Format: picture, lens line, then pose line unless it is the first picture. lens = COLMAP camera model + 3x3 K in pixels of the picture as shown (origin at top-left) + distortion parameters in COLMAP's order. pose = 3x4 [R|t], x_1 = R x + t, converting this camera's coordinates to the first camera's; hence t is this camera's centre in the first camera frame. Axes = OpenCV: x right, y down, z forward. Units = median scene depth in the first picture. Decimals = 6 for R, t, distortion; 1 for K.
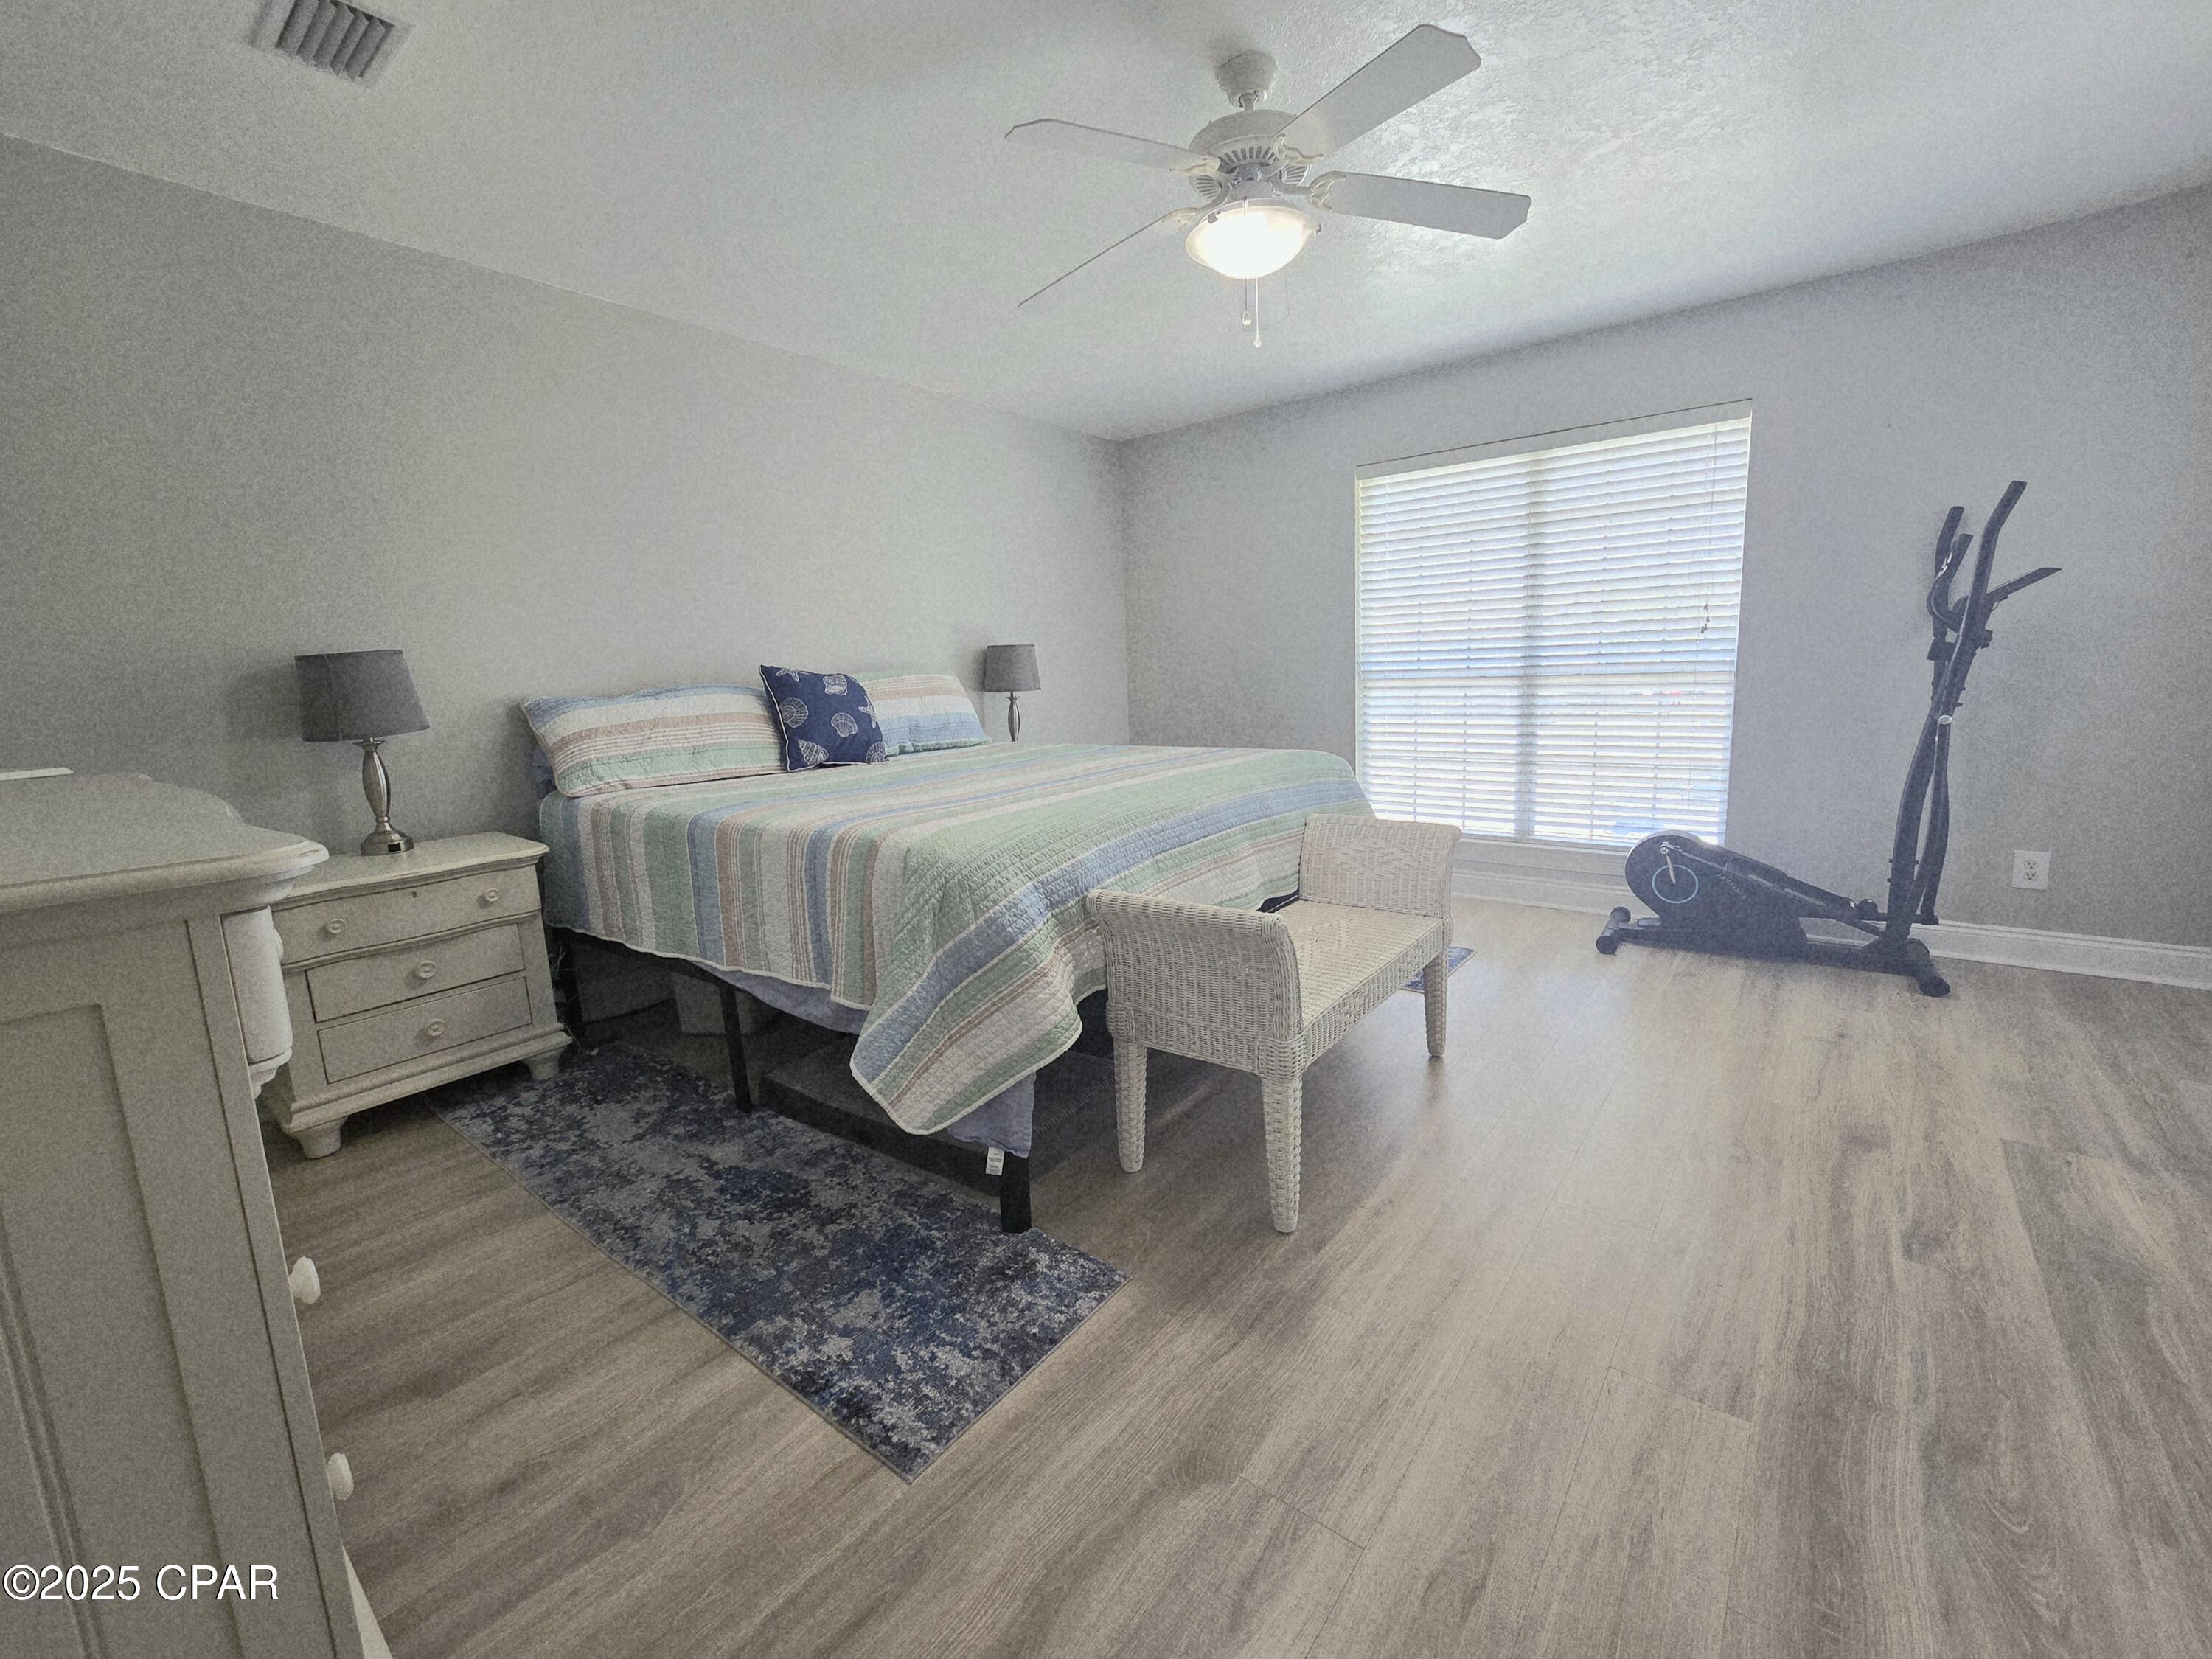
lens RADIAL K [[905.6, 0, 1115.0], [0, 905.6, 829.9], [0, 0, 1]] dist [-0.010939, 0.000095]
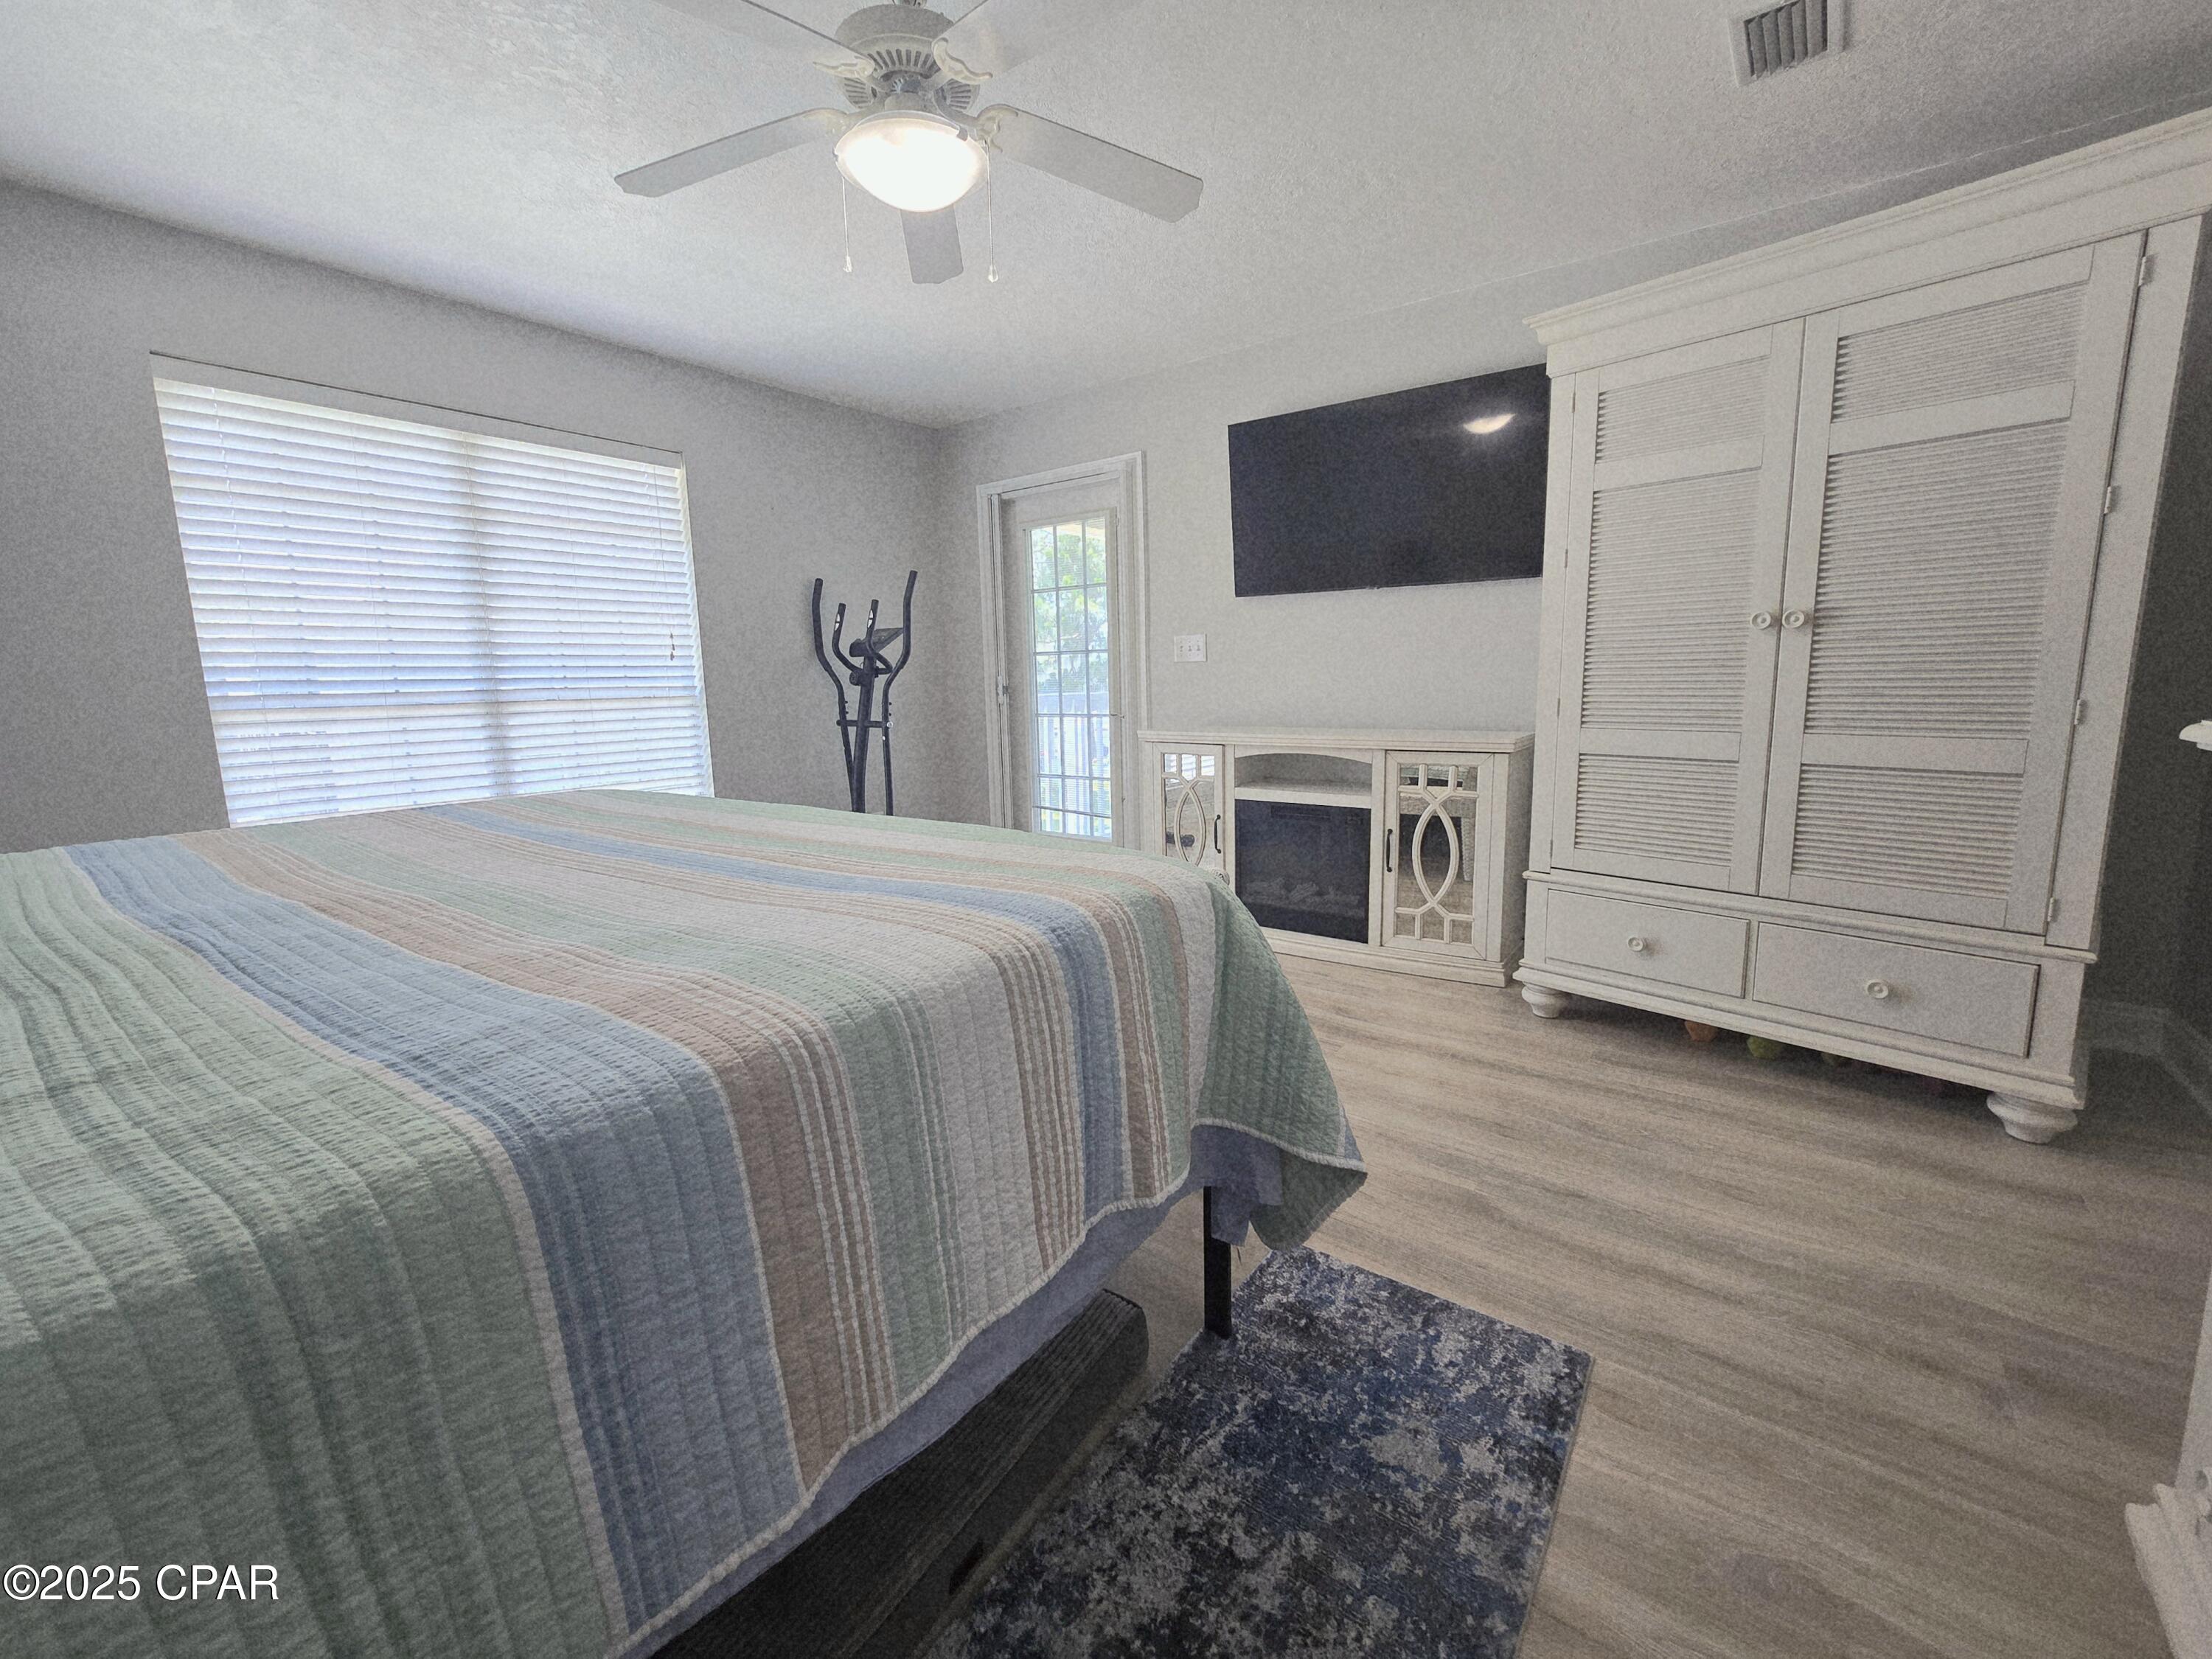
lens RADIAL K [[905.6, 0, 1118.6], [0, 905.6, 827.3], [0, 0, 1]] dist [-0.010939, 0.000095]
pose [[-0.028640, -0.124450, 0.991812, -0.978839], [0.195161, 0.972428, 0.127653, -0.130313], [-0.980353, 0.197219, -0.003562, 1.155153]]
